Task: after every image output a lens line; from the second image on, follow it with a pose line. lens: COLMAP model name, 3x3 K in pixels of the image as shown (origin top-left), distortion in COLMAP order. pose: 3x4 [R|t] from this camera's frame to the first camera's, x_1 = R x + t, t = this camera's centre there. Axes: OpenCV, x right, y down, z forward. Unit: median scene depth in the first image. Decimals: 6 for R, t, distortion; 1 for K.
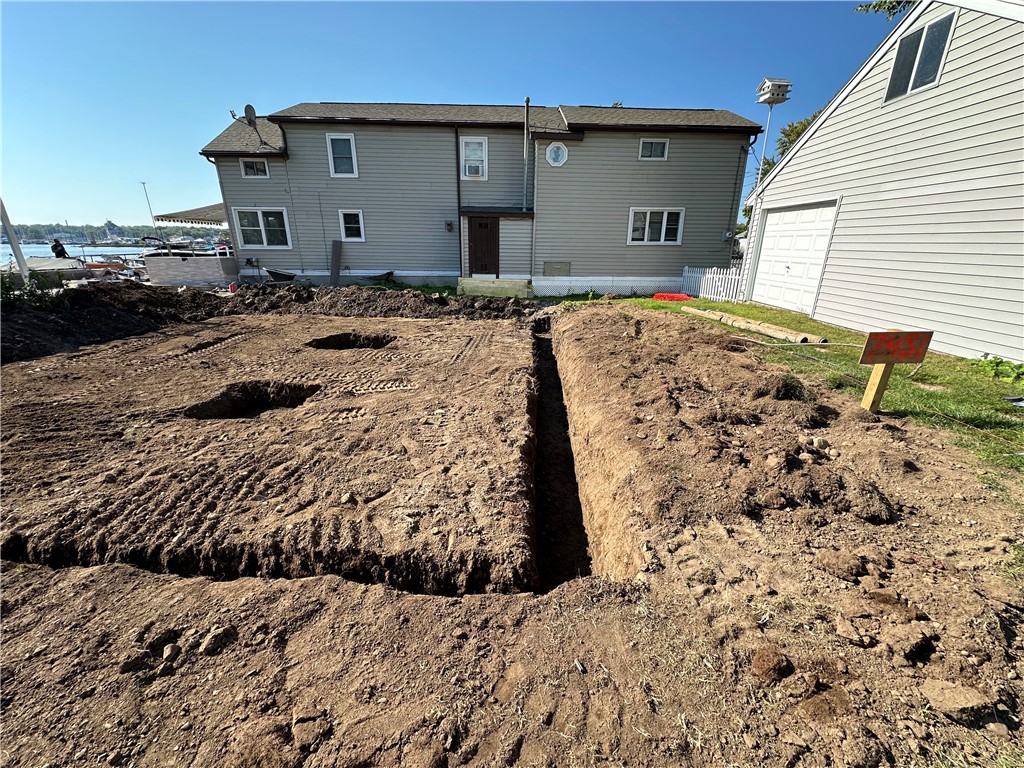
lens RADIAL K [[408.2, 0, 512.8], [0, 408.2, 384.7], [0, 0, 1]] dist [-0.002733, 0.000552]
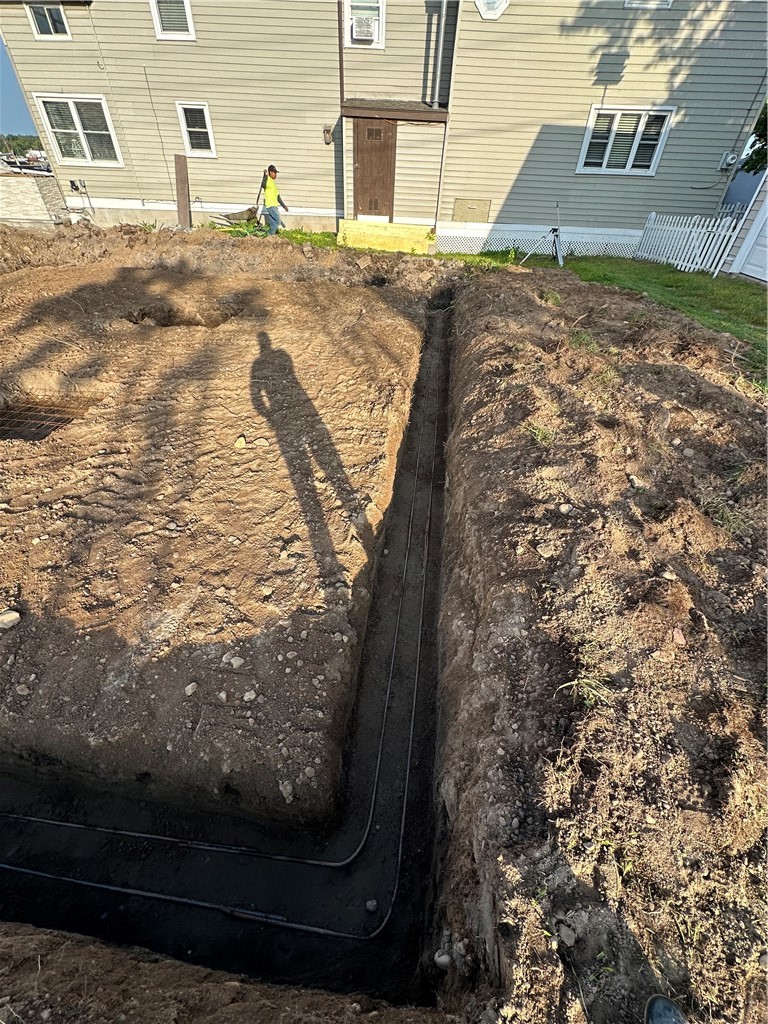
lens RADIAL K [[408.1, 0, 382.7], [0, 408.1, 510.2], [0, 0, 1]] dist [-0.000712, 0.000106]
pose [[0.995894, 0.073498, -0.052842, 0.028235], [-0.050187, 0.934122, 0.353409, -0.031428], [0.075336, -0.349307, 0.933975, 0.116295]]
